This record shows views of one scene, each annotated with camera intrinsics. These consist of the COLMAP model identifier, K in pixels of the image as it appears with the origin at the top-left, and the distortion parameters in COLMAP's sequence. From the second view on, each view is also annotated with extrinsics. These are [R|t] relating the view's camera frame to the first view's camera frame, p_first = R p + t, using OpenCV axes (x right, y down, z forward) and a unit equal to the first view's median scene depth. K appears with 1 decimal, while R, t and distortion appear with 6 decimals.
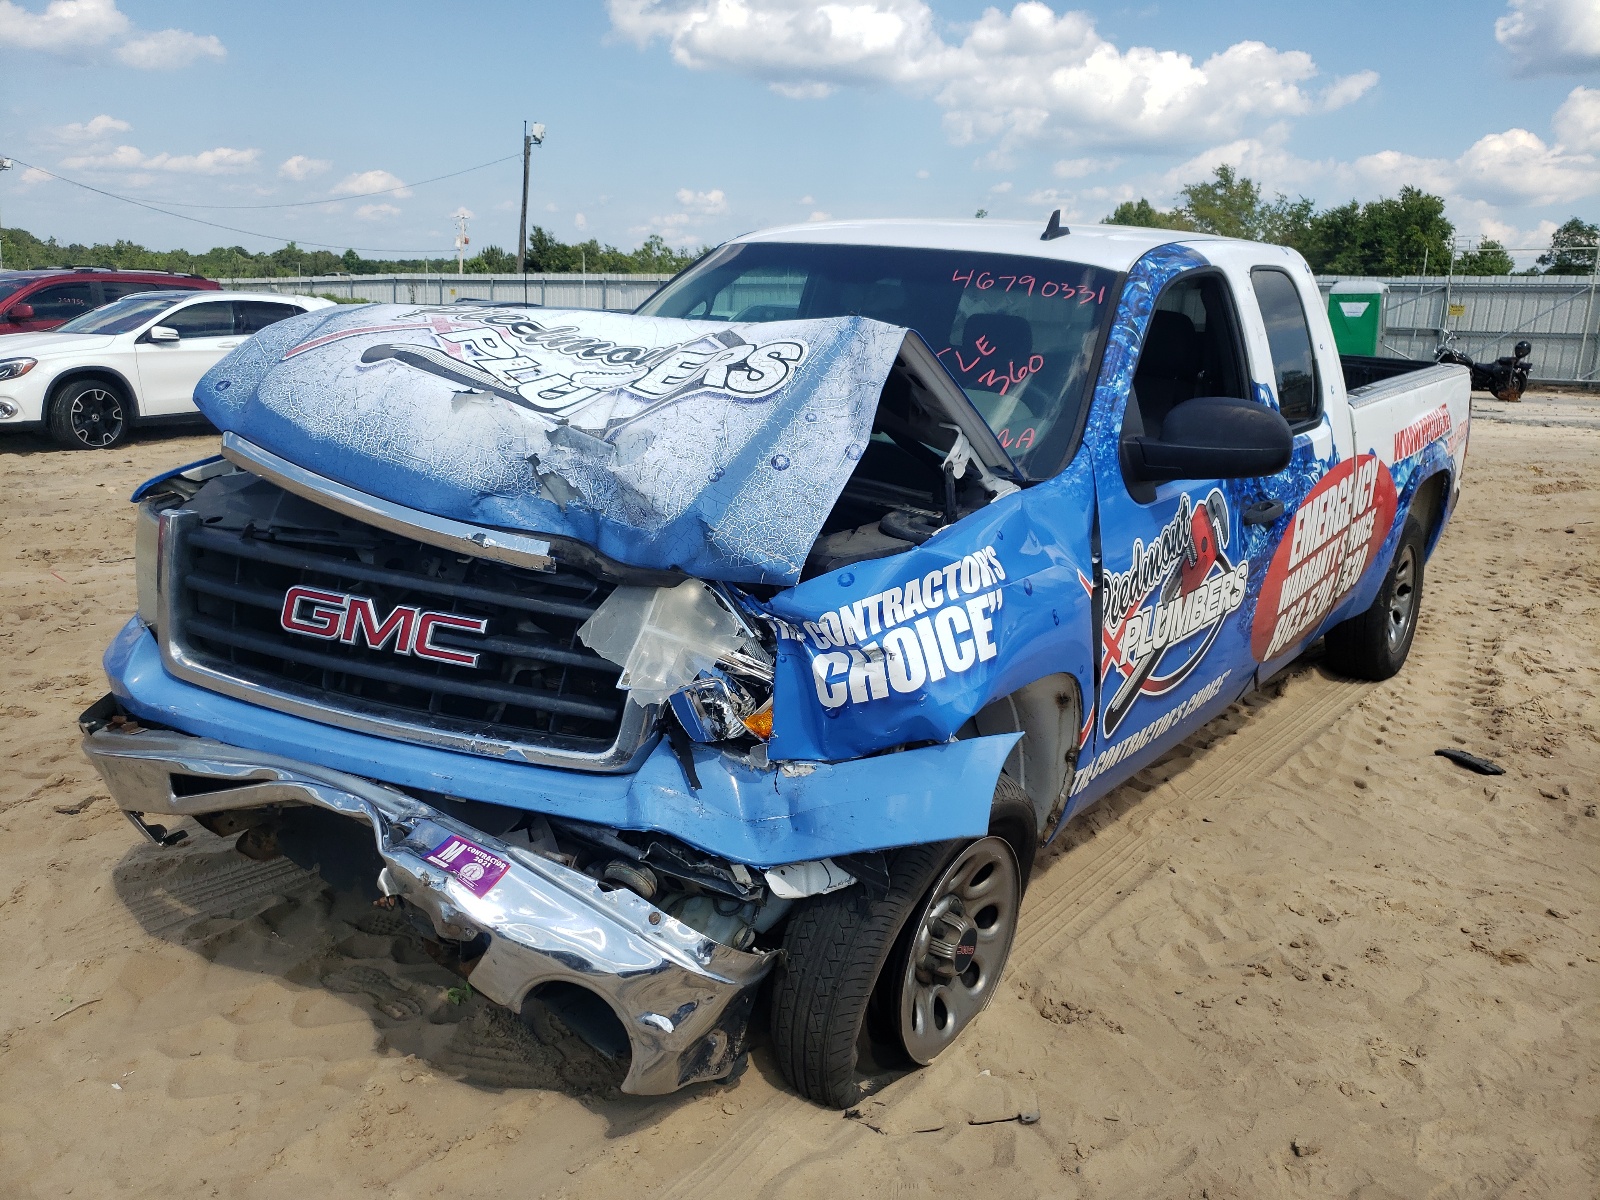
lens RADIAL K [[1199.6, 0, 816.5], [0, 1199.6, 591.2], [0, 0, 1]] dist [0.047440, -0.030437]
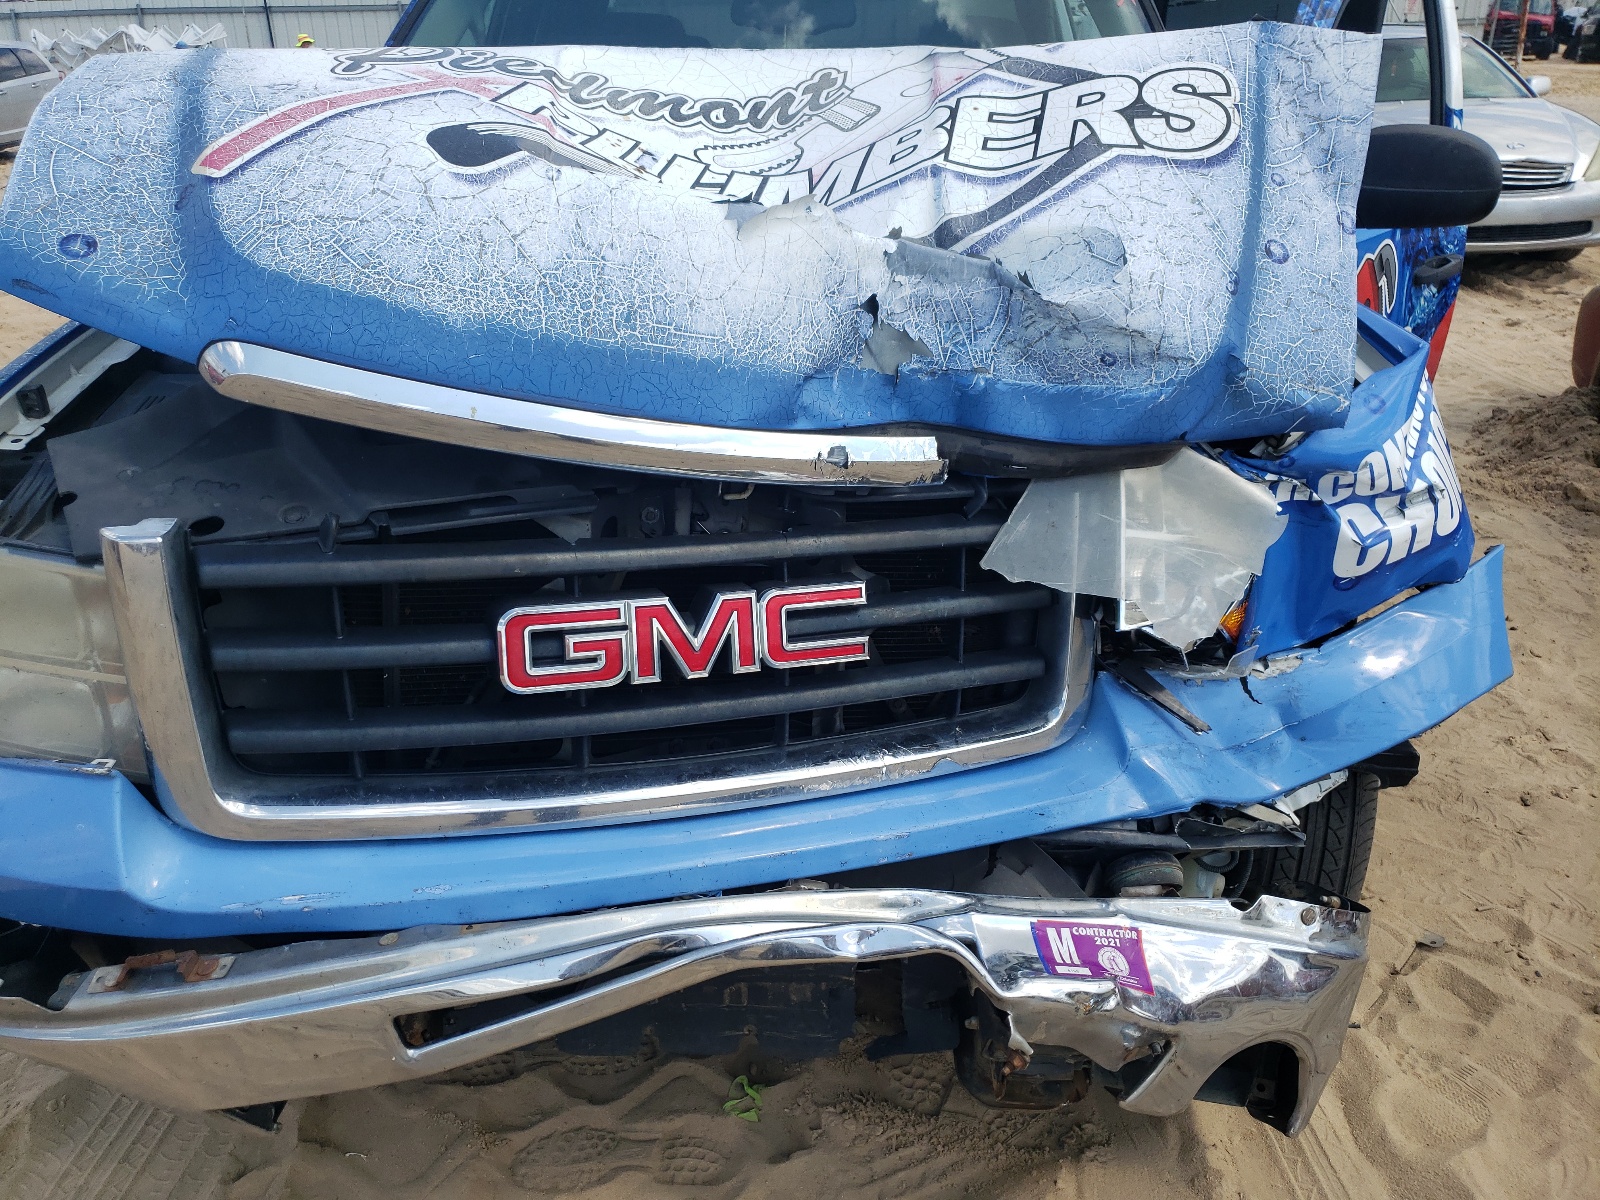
lens RADIAL K [[1199.6, 0, 792.1], [0, 1199.6, 611.9], [0, 0, 1]] dist [0.047440, -0.030437]
pose [[0.834640, -0.271022, 0.479502, -0.601835], [0.166423, 0.953964, 0.249513, -0.120398], [-0.525051, -0.128453, 0.841321, 0.496301]]
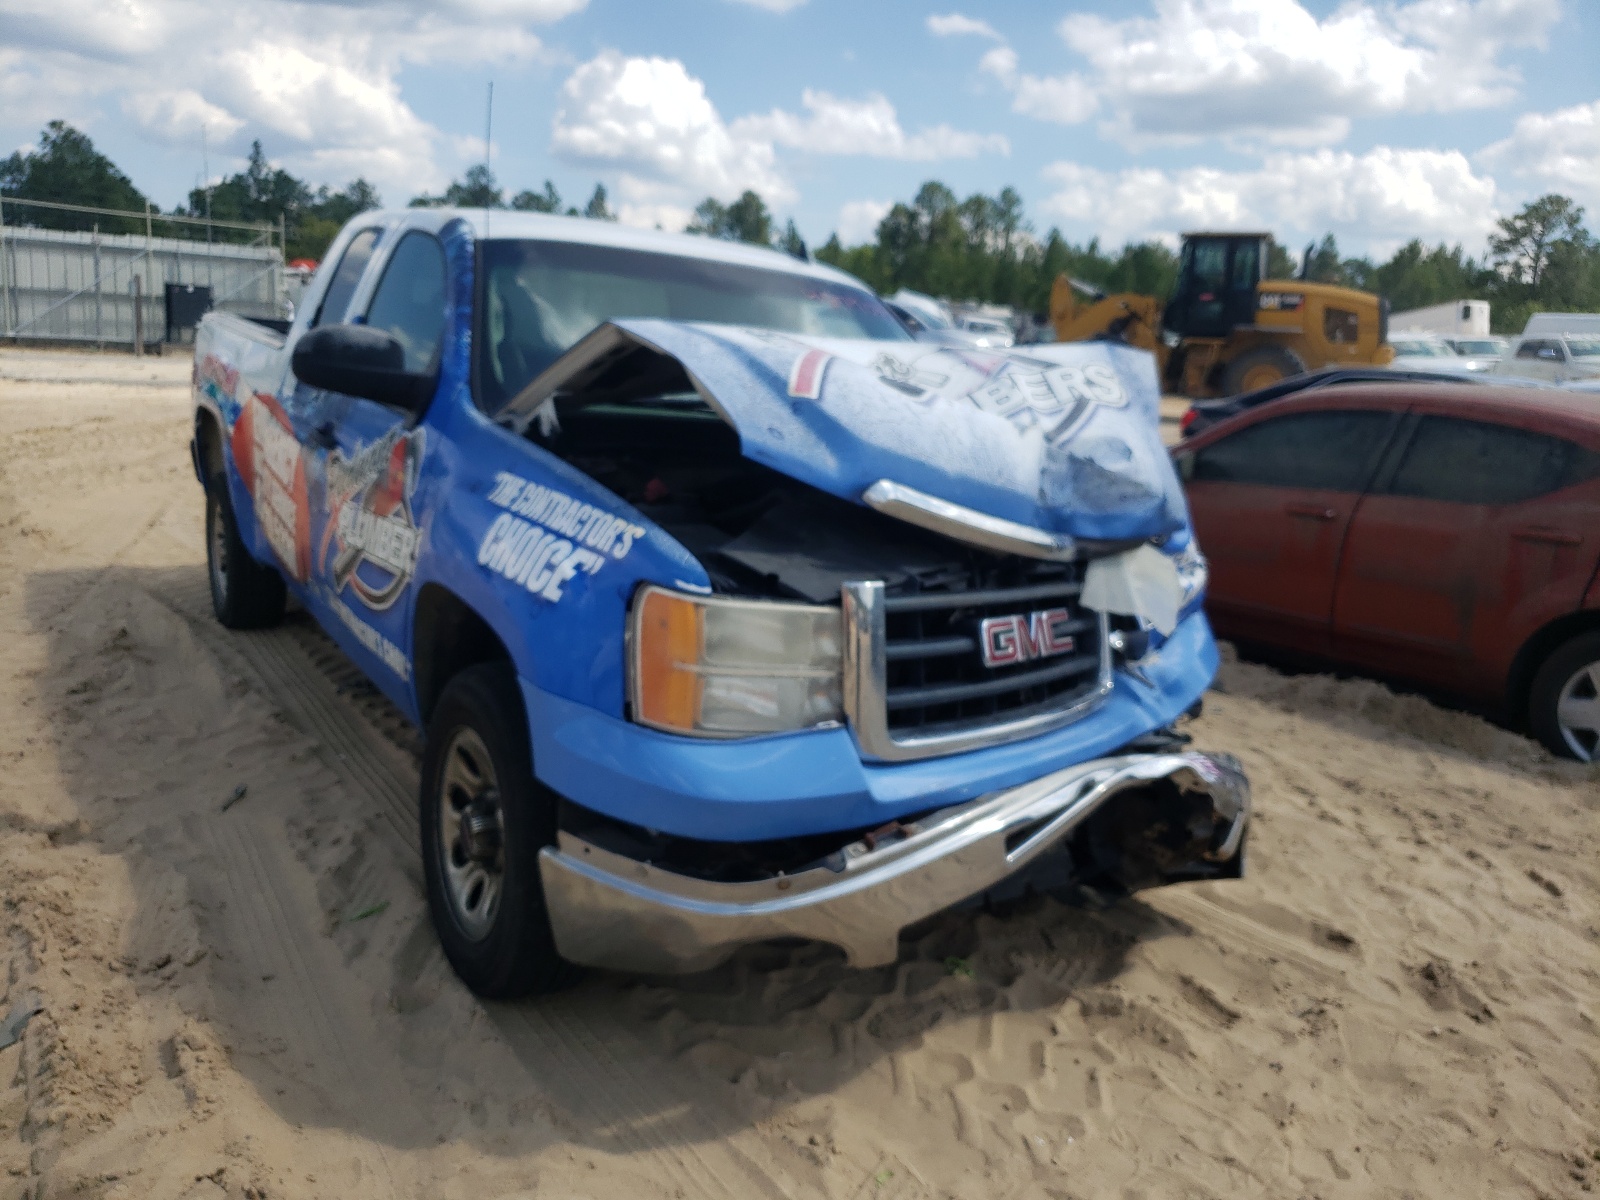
lens RADIAL K [[1199.6, 0, 807.7], [0, 1199.6, 603.6], [0, 0, 1]] dist [0.047440, -0.030437]
pose [[0.377153, -0.207072, 0.902705, -1.436550], [0.162824, 0.974329, 0.155474, -0.206337], [-0.911726, 0.088345, 0.401187, 0.749790]]
